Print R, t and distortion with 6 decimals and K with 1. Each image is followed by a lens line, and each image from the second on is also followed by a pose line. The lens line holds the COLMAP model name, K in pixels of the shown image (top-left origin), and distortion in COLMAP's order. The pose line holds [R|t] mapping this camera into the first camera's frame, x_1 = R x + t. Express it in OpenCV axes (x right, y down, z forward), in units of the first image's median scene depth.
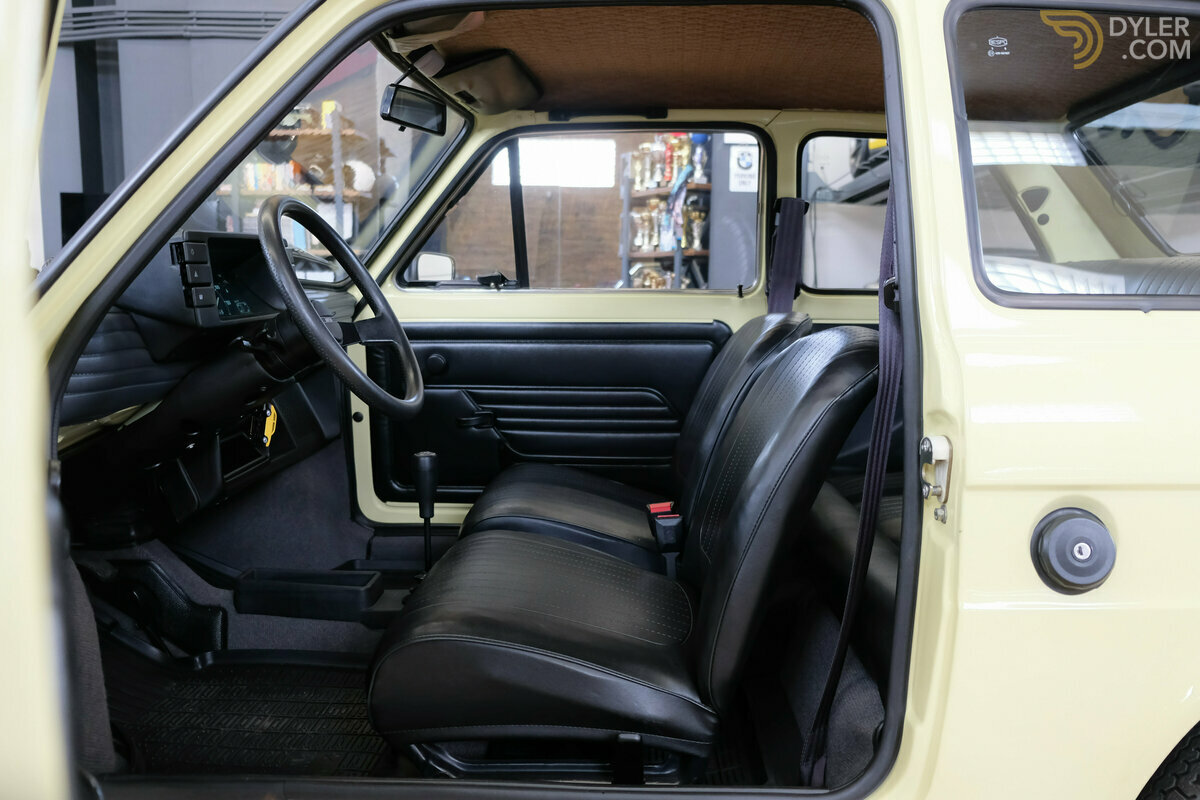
lens RADIAL K [[951.6, 0, 616.7], [0, 951.6, 413.4], [0, 0, 1]] dist [-0.011372, 0.001542]
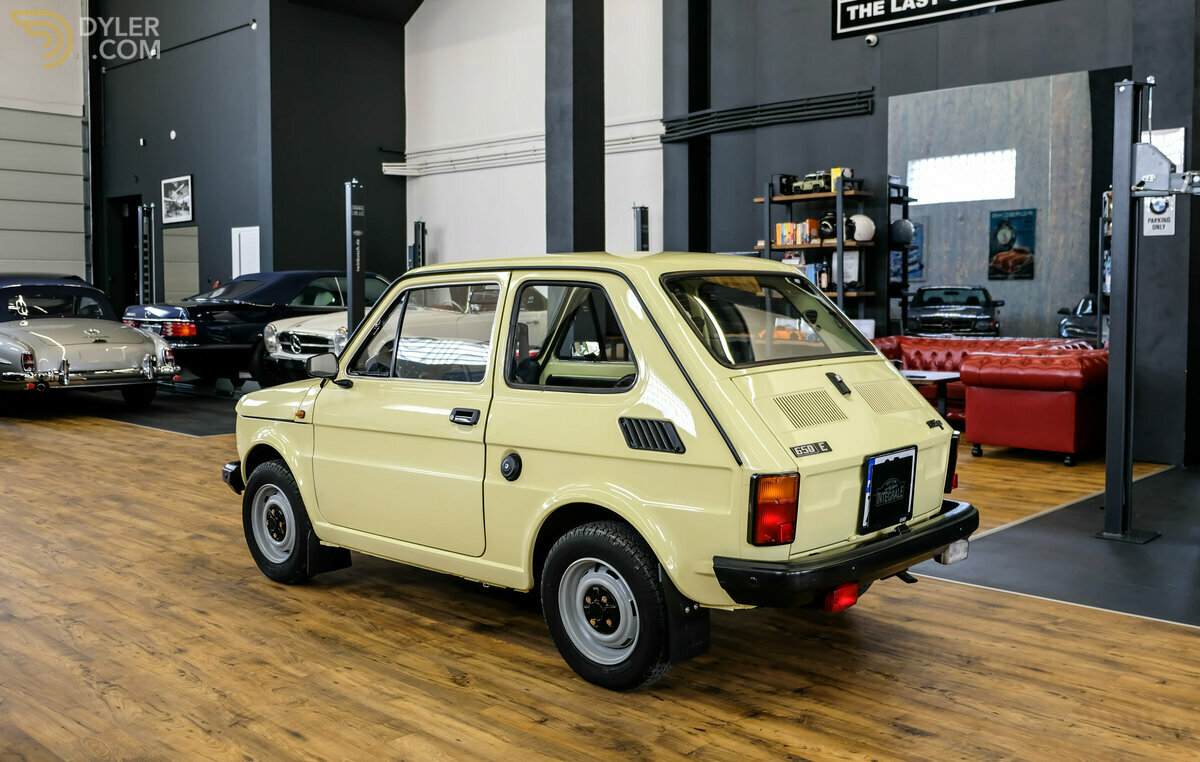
lens RADIAL K [[1104.0, 0, 601.4], [0, 1104.0, 339.7], [0, 0, 1]] dist [-0.004650, -0.014705]
pose [[0.752736, 0.010160, -0.658244, 1.514738], [-0.071461, 0.995234, -0.066358, -0.025200], [0.654432, 0.096989, 0.749875, -0.769549]]
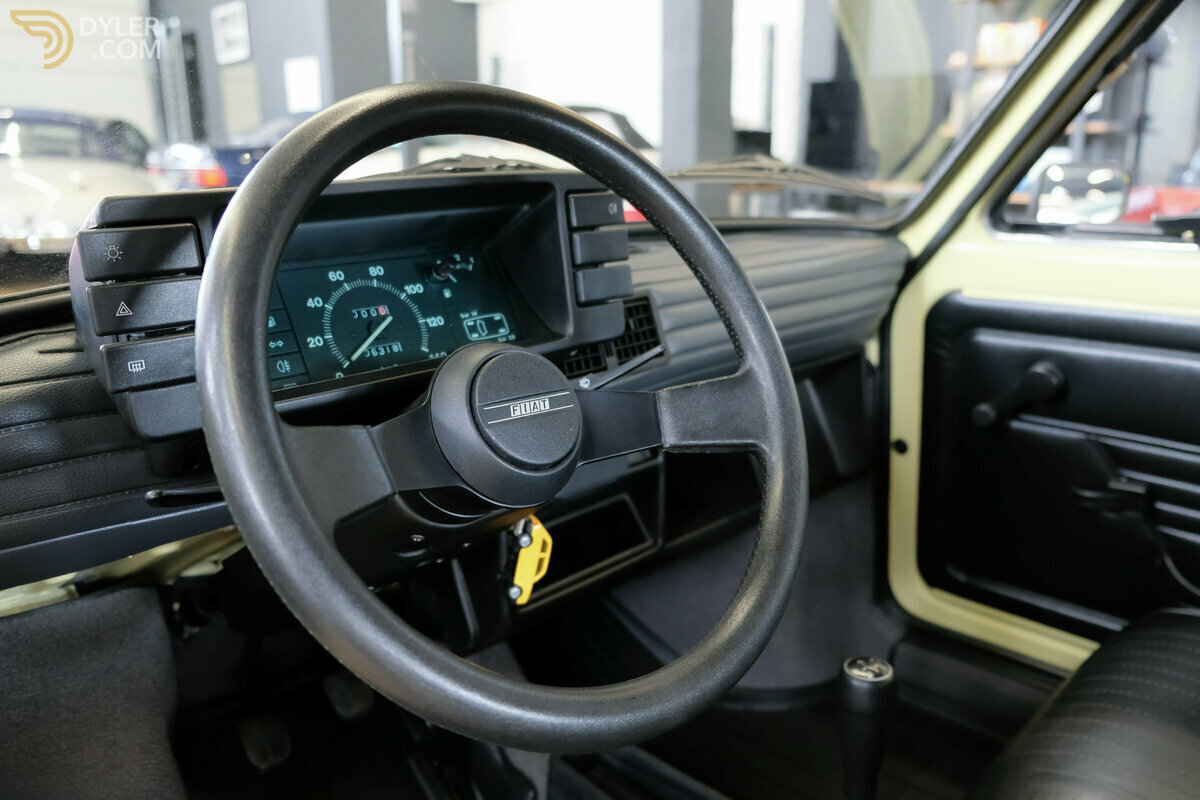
lens RADIAL K [[928.0, 0, 600.0], [0, 928.0, 400.0], [0, 0, 1]] dist [-0.026014, 0.000942]
pose [[0.713394, 0.165630, -0.680908, -0.019221], [-0.080998, 0.984643, 0.154652, -0.110912], [0.696066, -0.055176, 0.715855, 0.512579]]
